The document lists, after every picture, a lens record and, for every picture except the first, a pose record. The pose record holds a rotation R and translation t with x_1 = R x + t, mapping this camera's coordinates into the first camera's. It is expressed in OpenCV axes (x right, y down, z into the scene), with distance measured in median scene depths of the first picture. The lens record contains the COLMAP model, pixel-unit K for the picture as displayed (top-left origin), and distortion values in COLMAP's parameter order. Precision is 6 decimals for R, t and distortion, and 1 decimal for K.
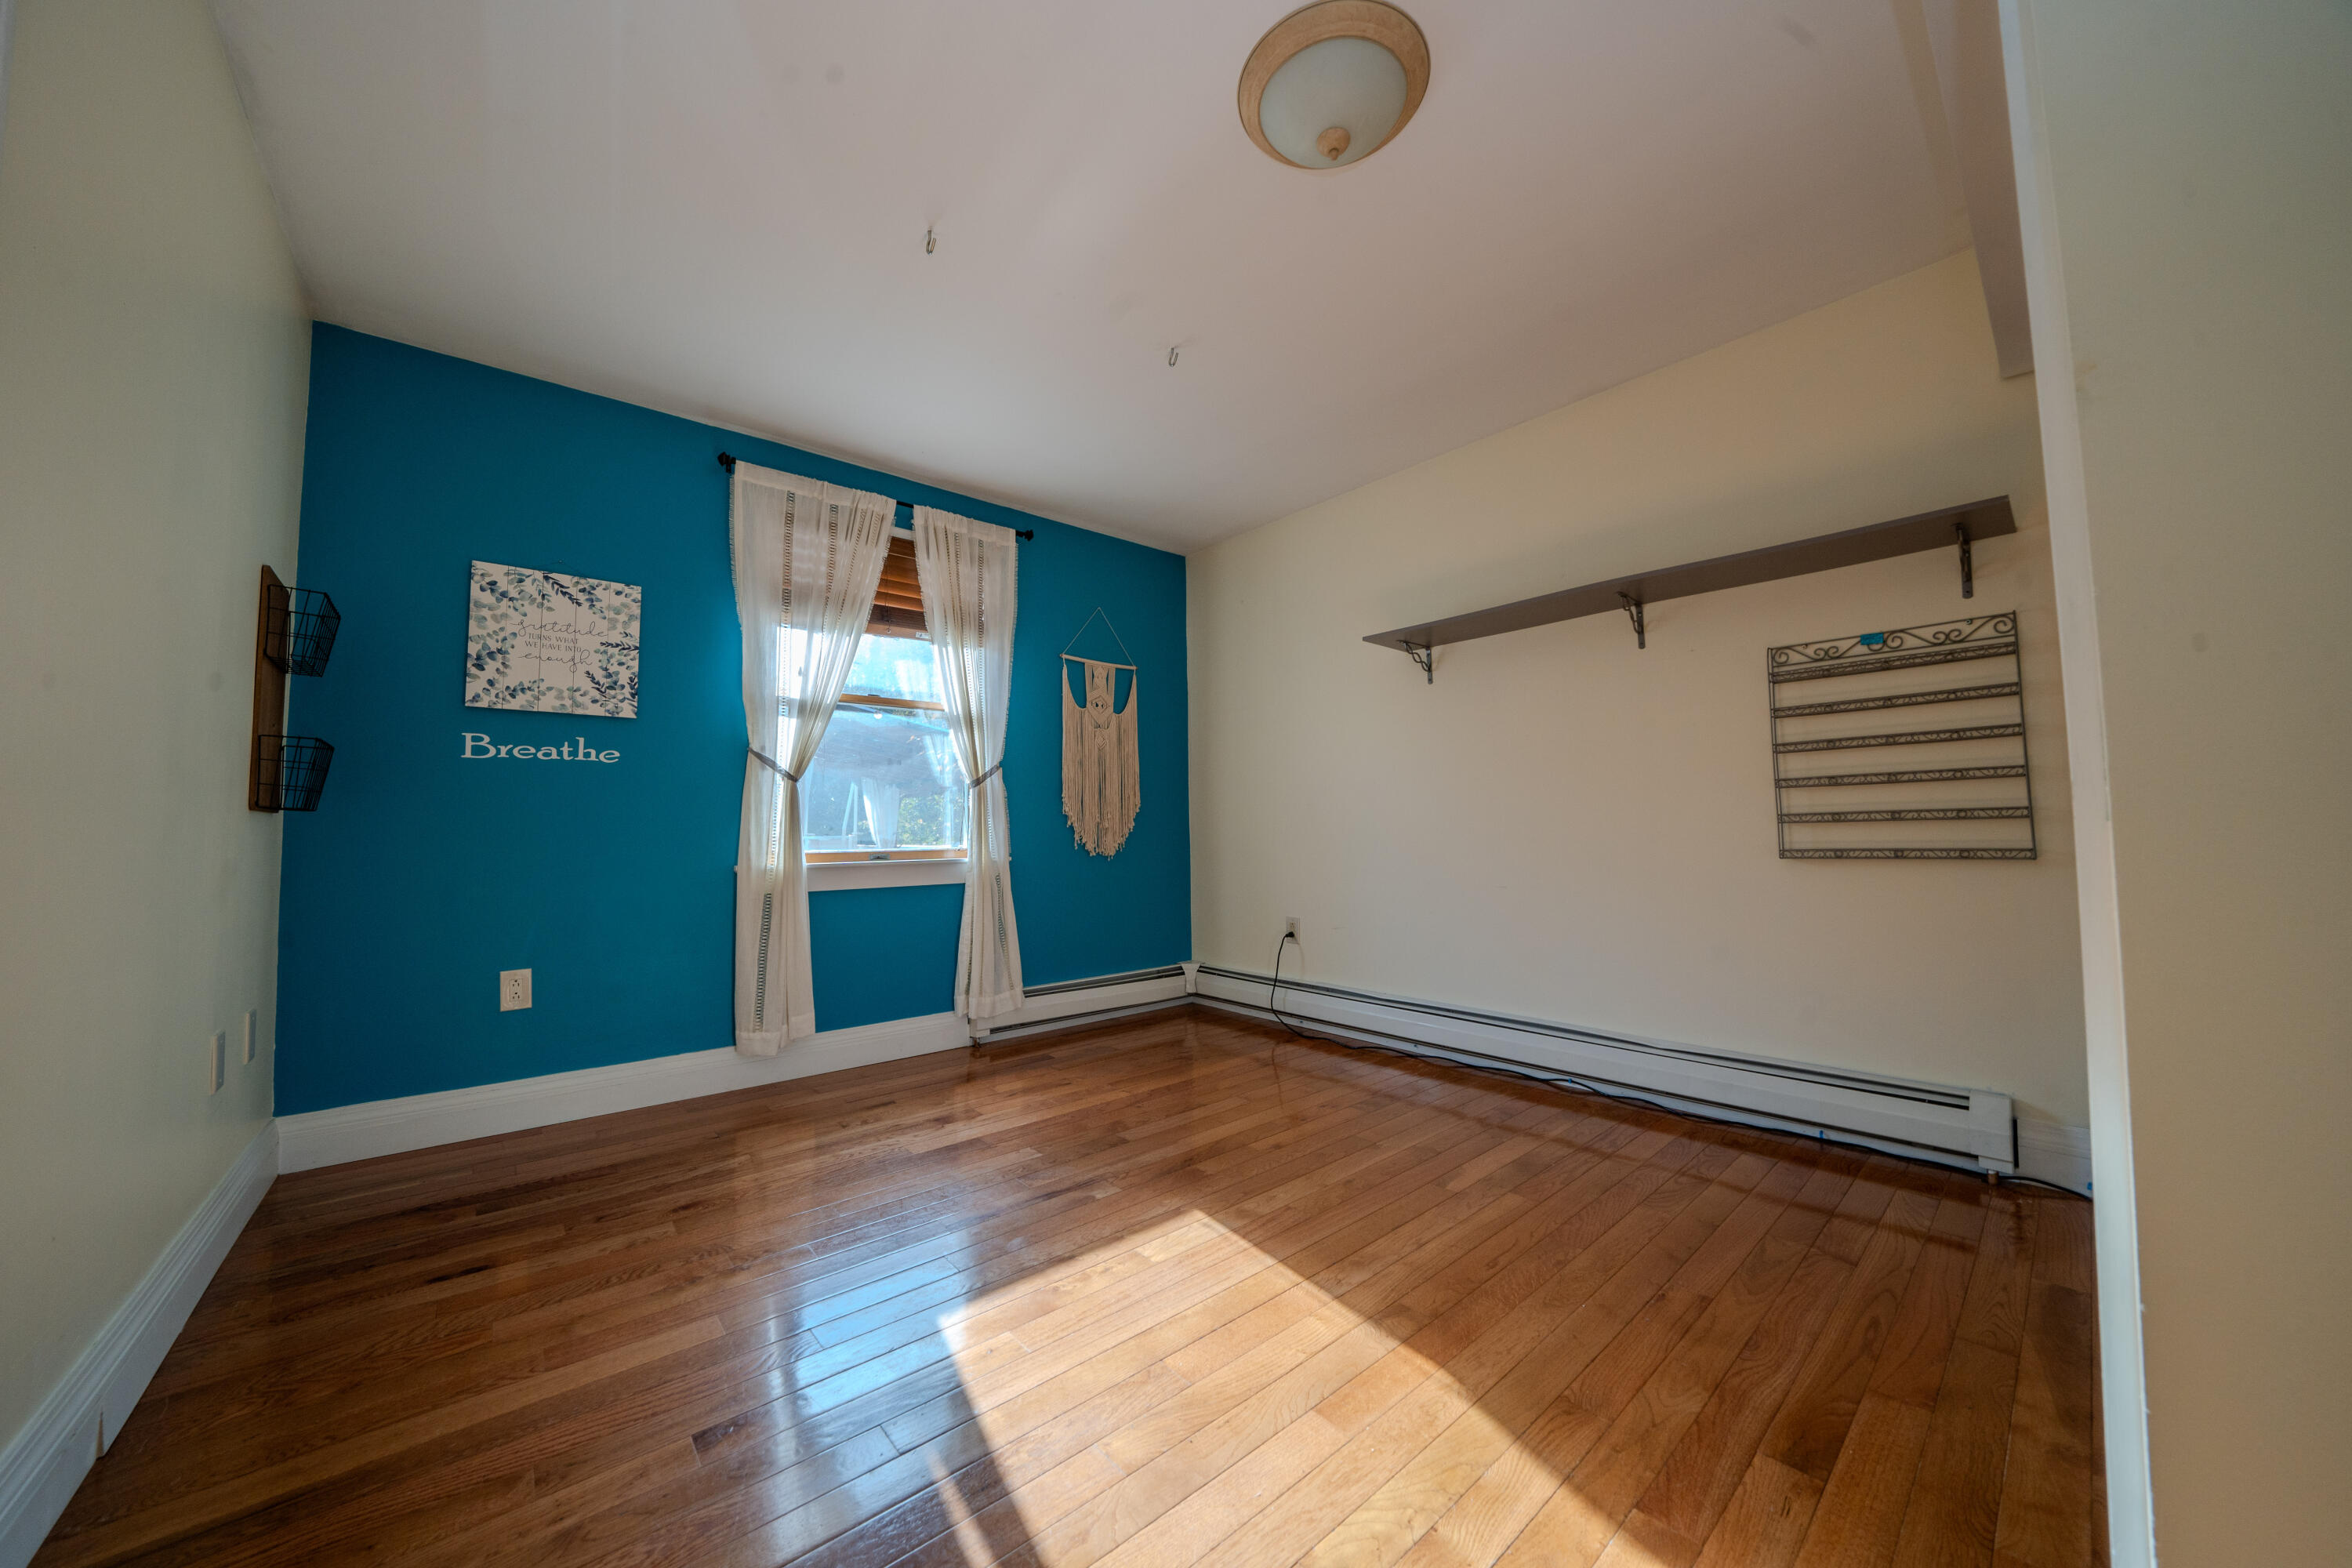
lens RADIAL K [[830.1, 0, 1170.1], [0, 830.1, 788.4], [0, 0, 1]] dist [-0.021624, 0.000166]
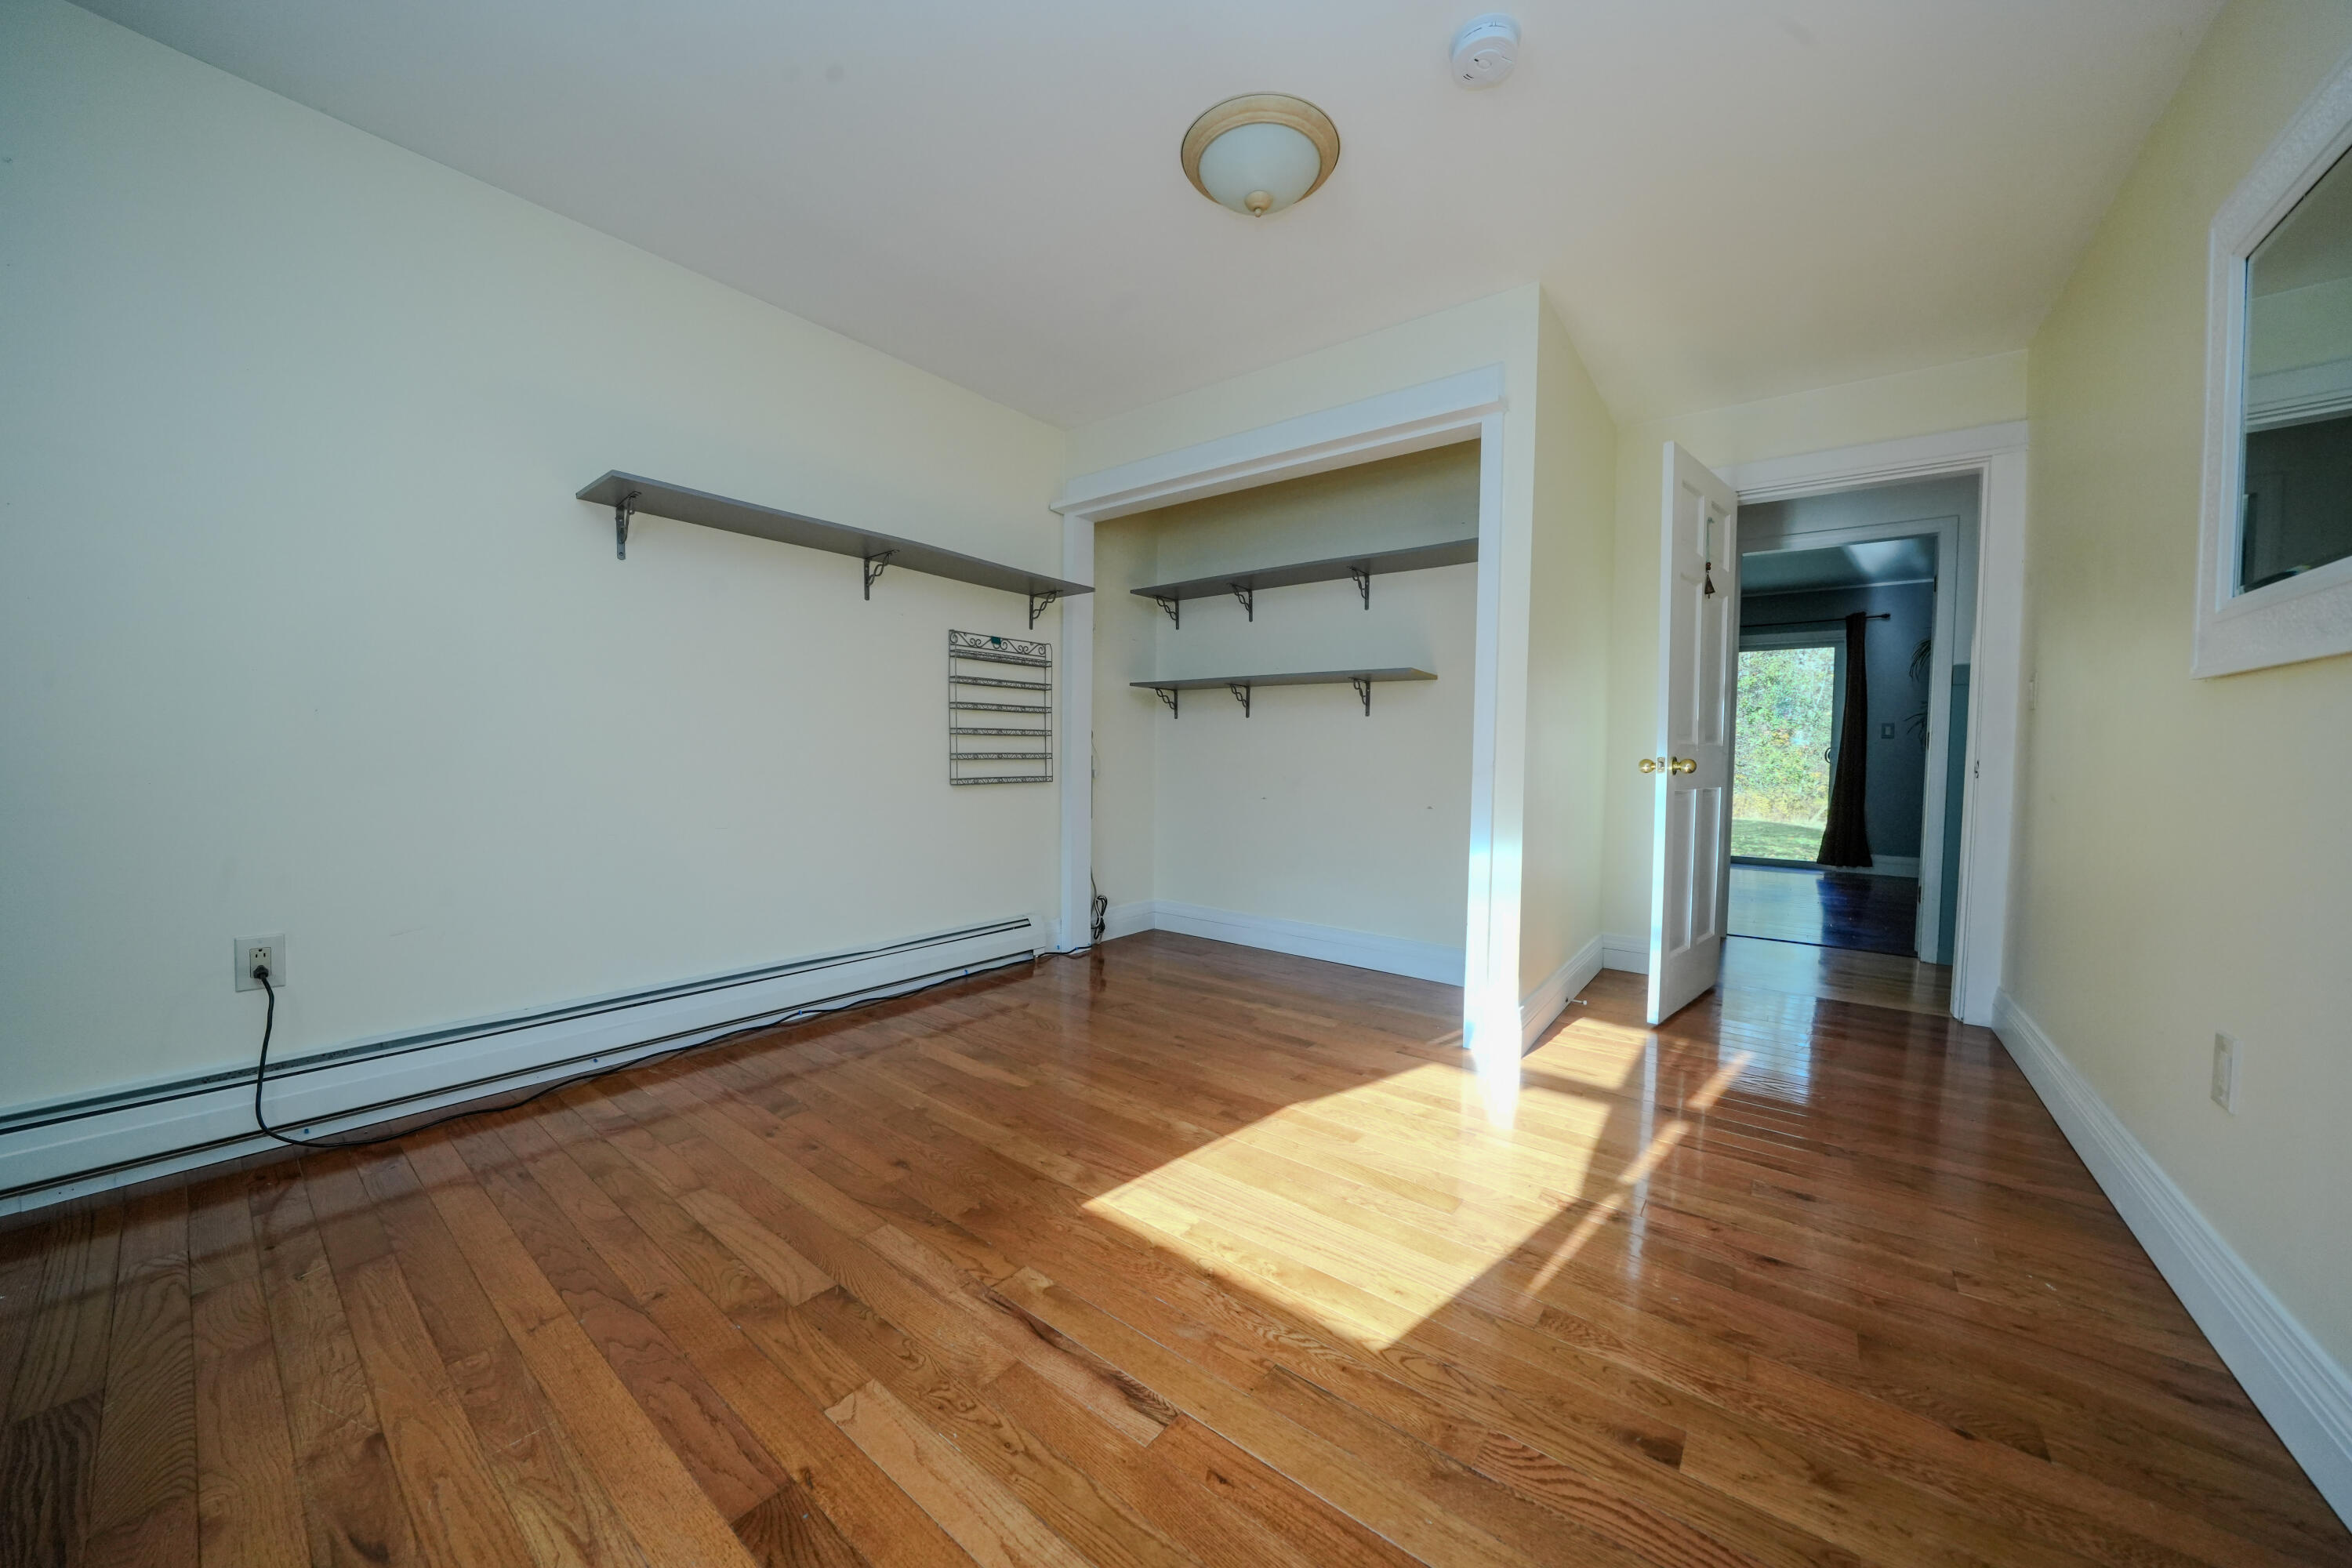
lens RADIAL K [[830.1, 0, 1170.1], [0, 830.1, 788.4], [0, 0, 1]] dist [-0.021624, 0.000166]
pose [[-0.212651, -0.034418, 0.976522, -0.700039], [-0.065877, 0.997611, 0.020815, 0.037354], [-0.974905, -0.059904, -0.214410, 0.947637]]
